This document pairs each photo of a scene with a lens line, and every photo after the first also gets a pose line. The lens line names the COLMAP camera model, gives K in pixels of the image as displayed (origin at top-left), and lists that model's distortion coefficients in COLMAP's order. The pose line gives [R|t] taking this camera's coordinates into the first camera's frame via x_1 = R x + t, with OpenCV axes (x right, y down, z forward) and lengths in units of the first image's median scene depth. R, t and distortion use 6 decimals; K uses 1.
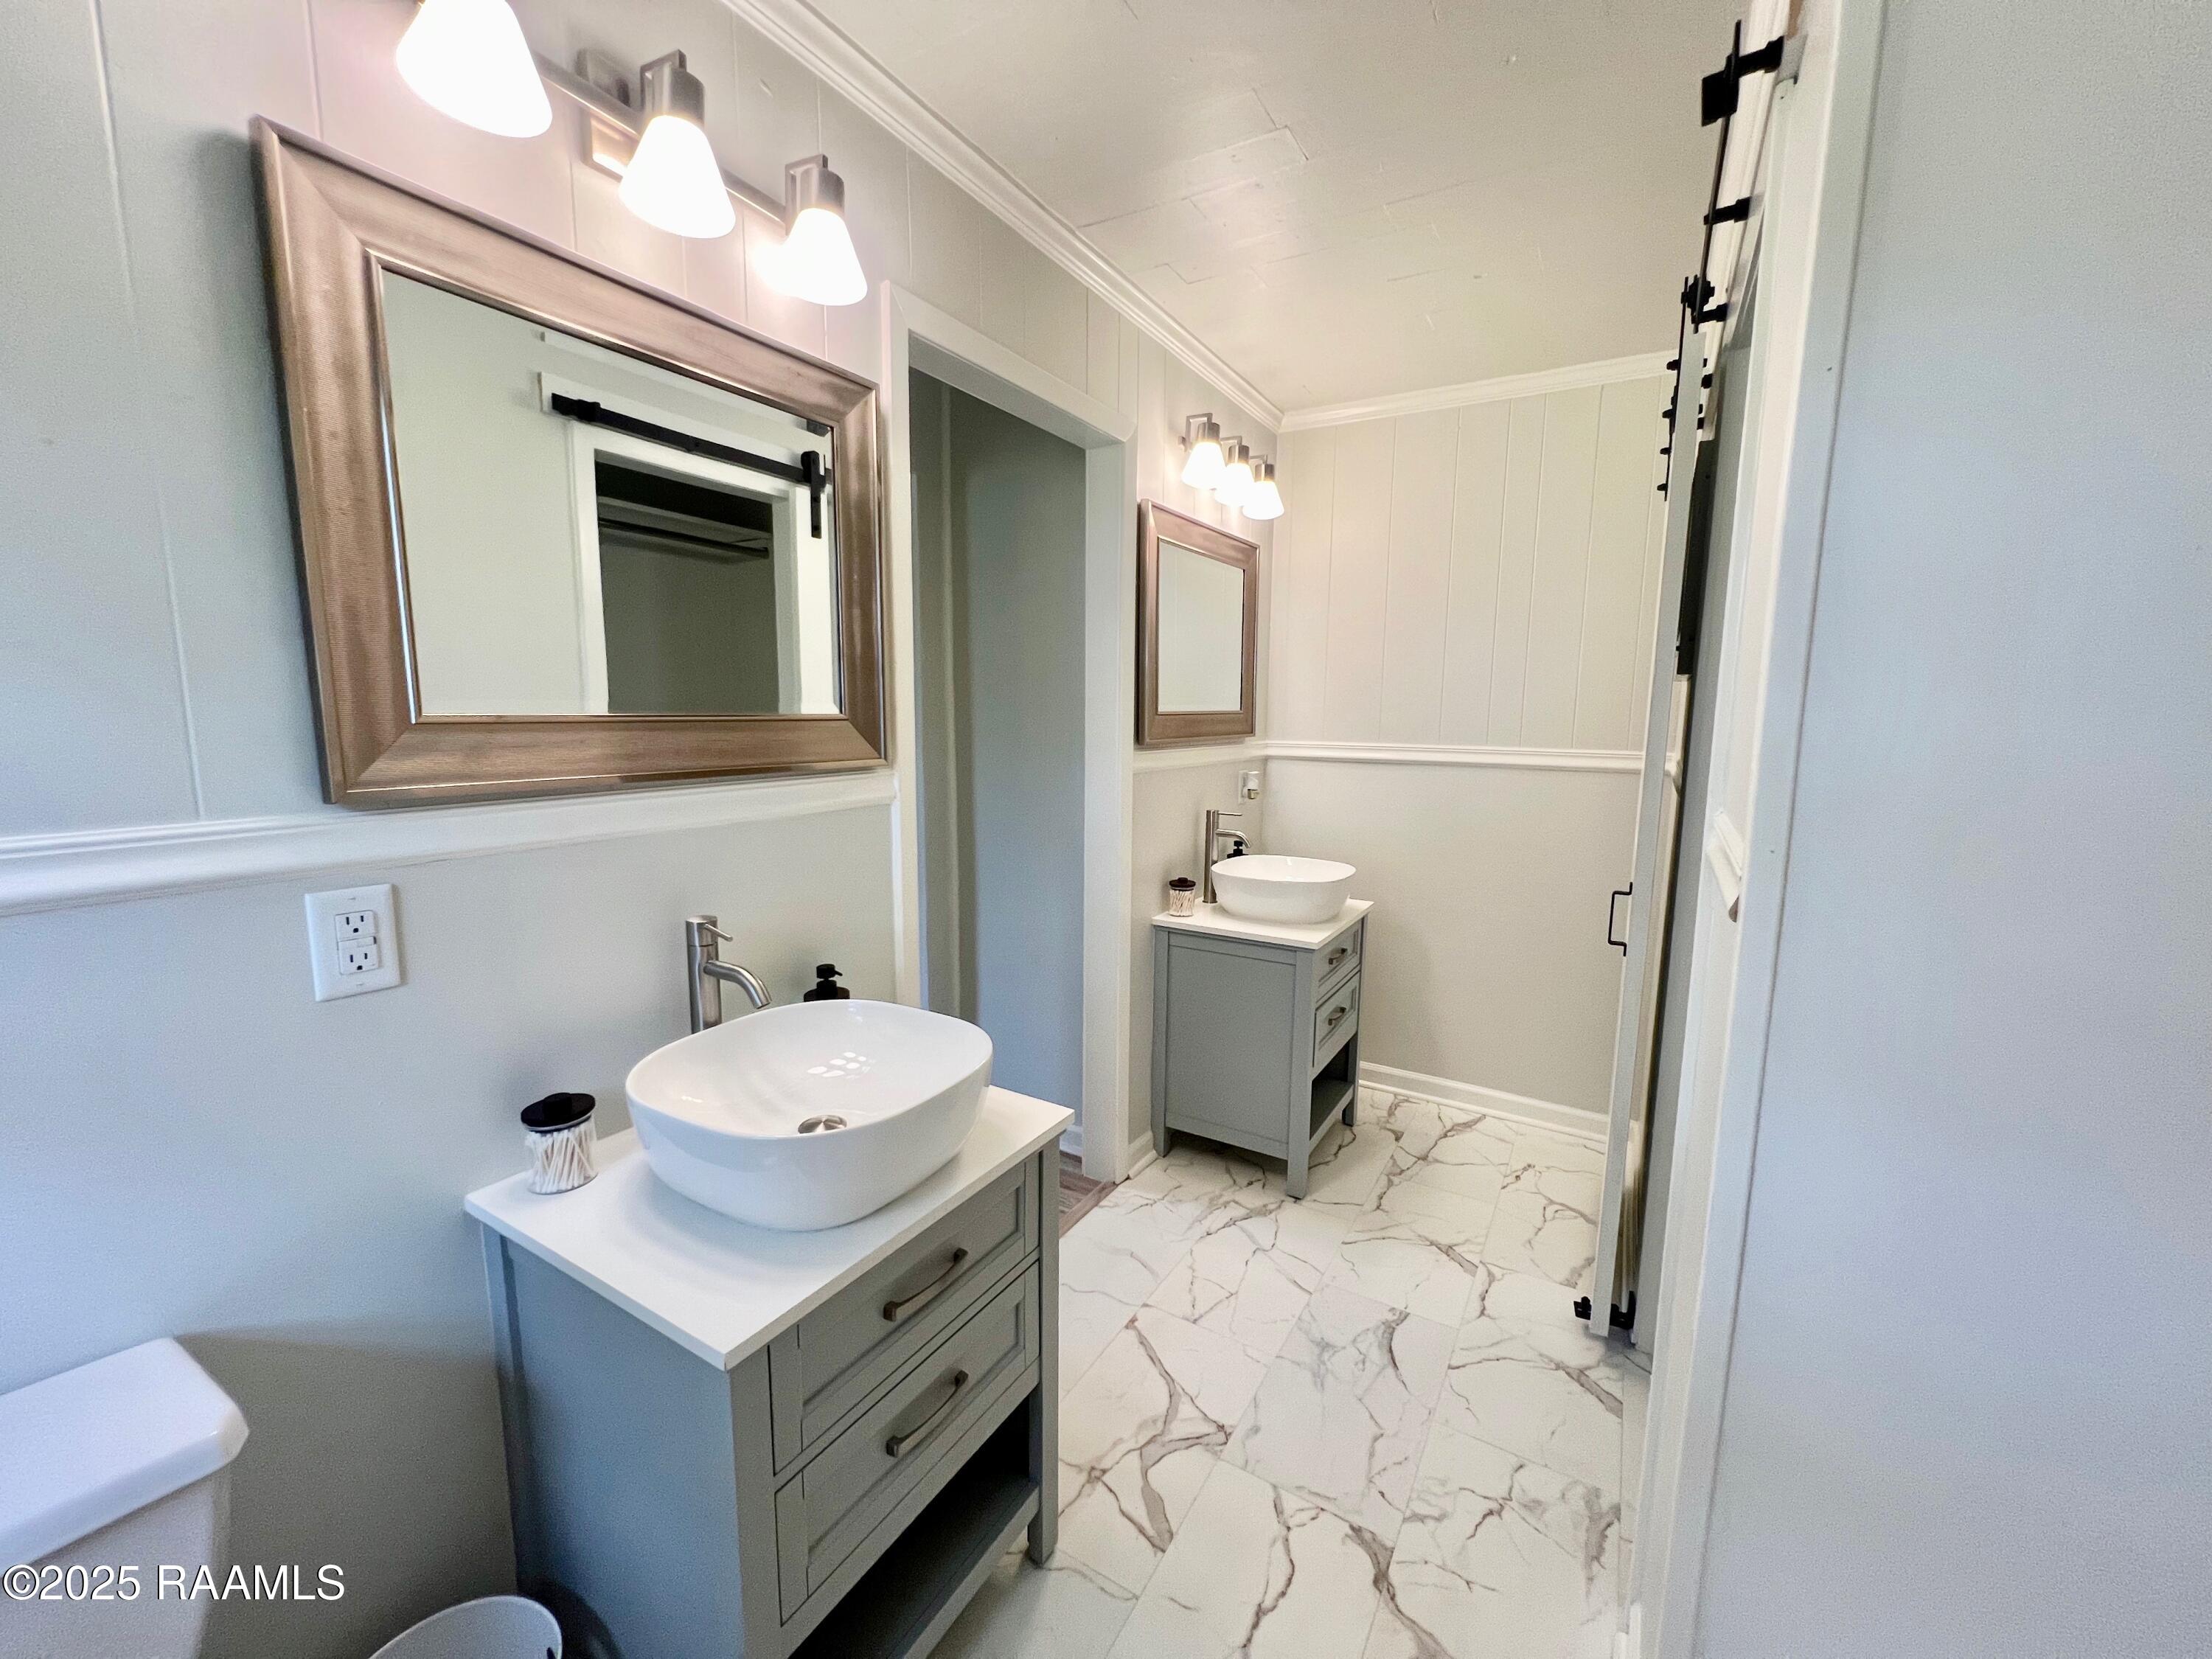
lens RADIAL K [[883.9, 0, 1107.8], [0, 883.9, 830.5], [0, 0, 1]] dist [-0.001990, 0.001171]
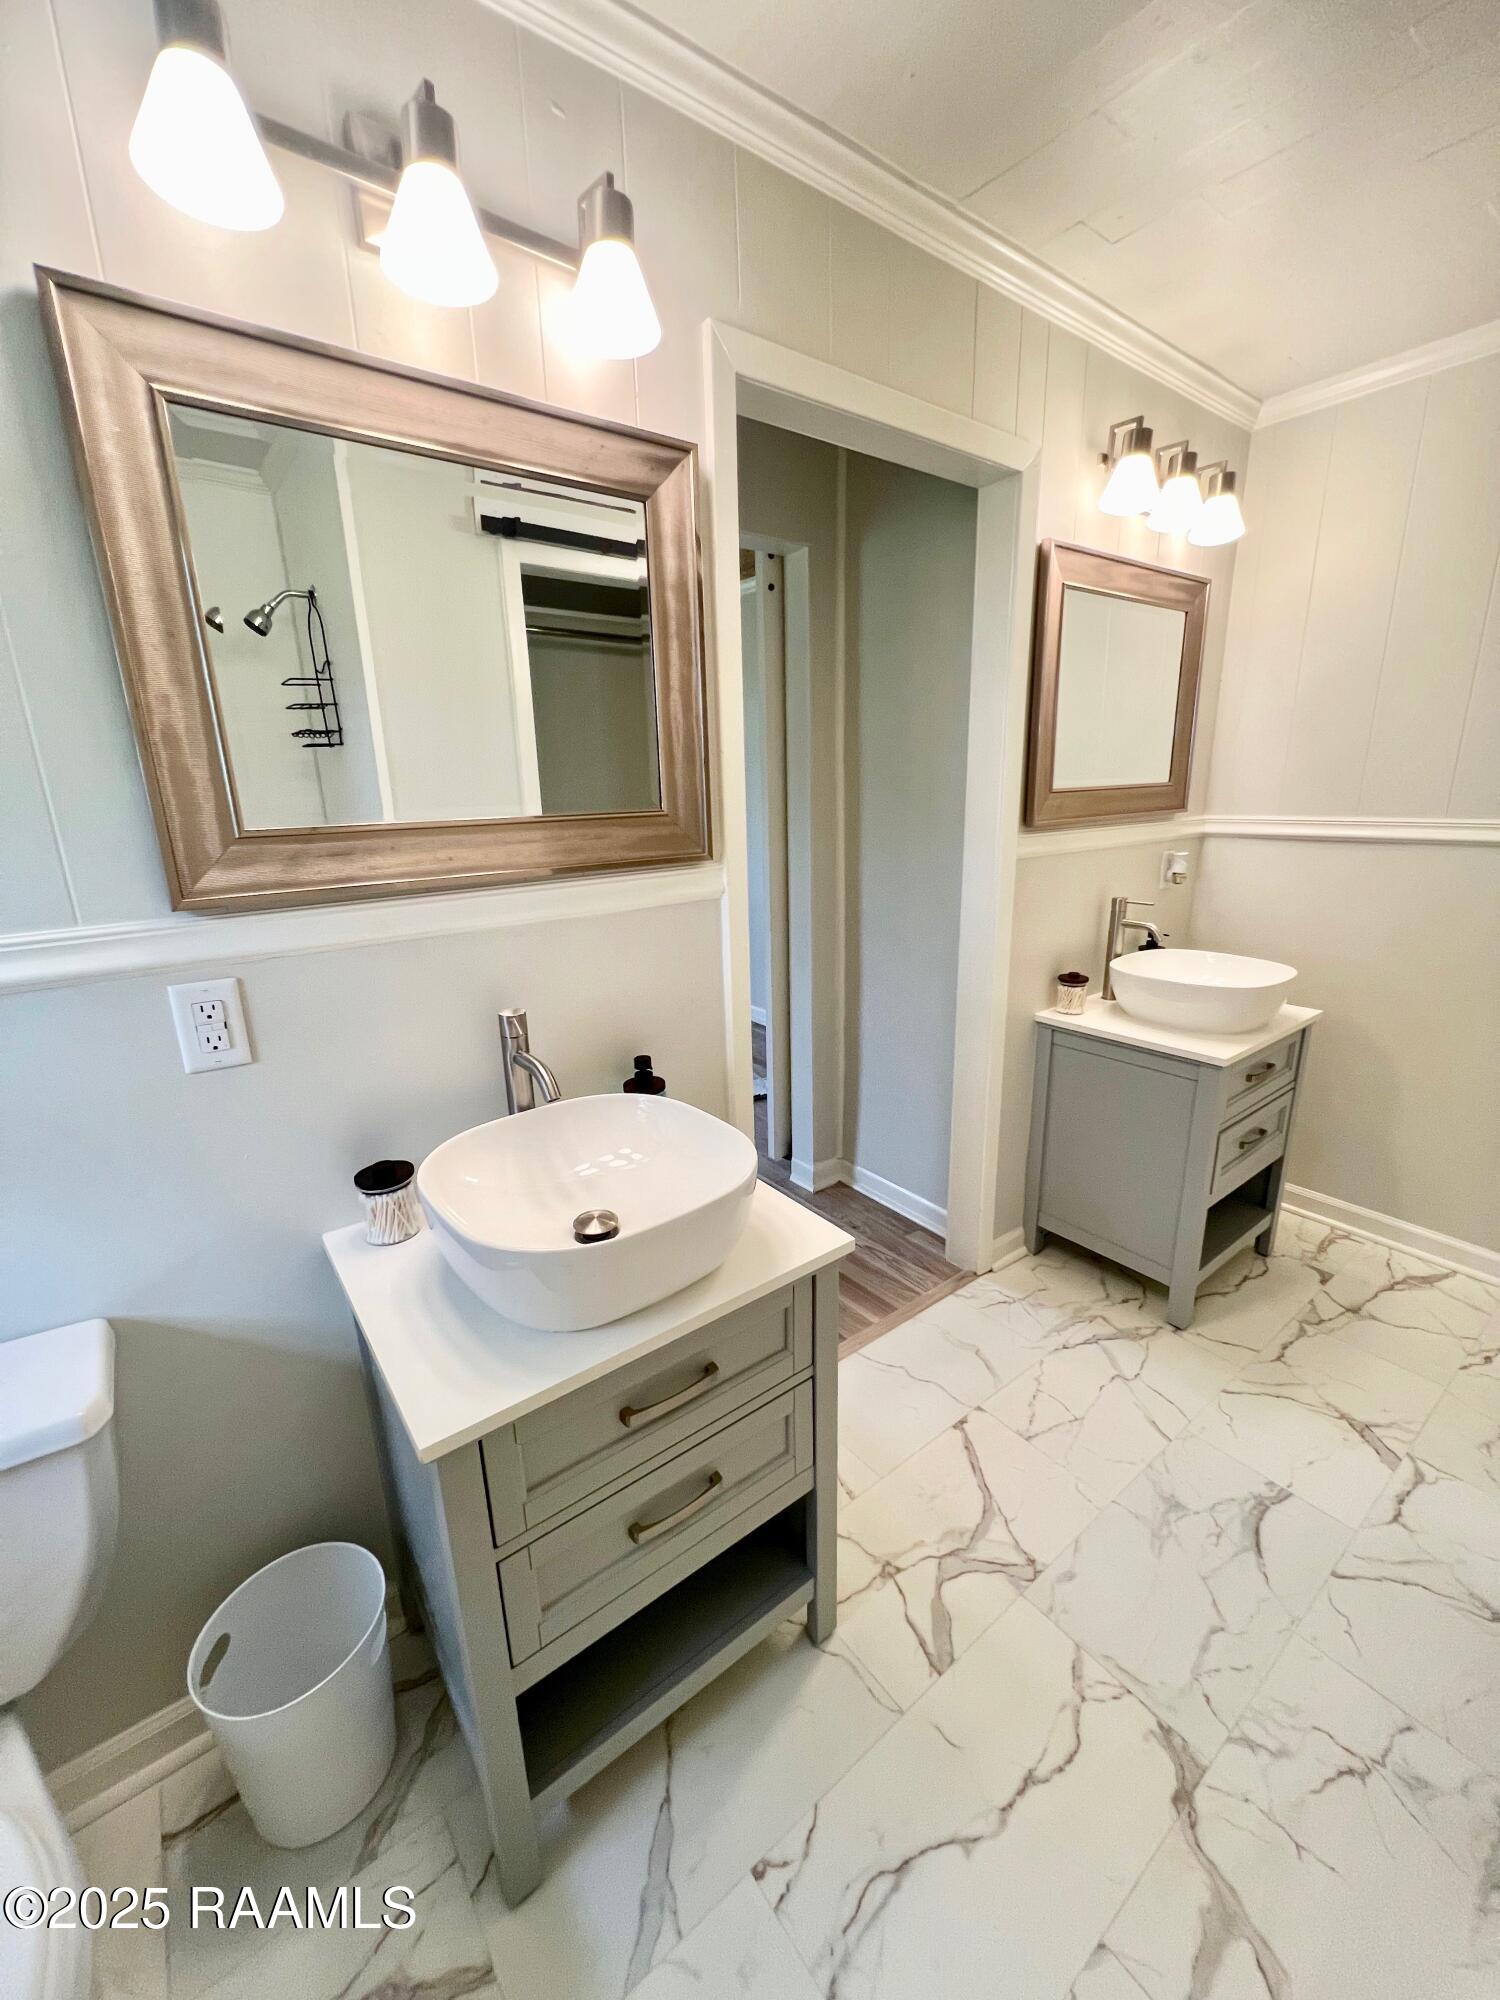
lens RADIAL K [[799.2, 0, 750.0], [0, 799.2, 1000.0], [0, 0, 1]] dist [-0.001990, 0.001171]
pose [[0.928490, 0.065631, -0.365511, 0.093887], [-0.017249, 0.990818, 0.134094, -0.028973], [0.370956, -0.118201, 0.921098, 0.125662]]
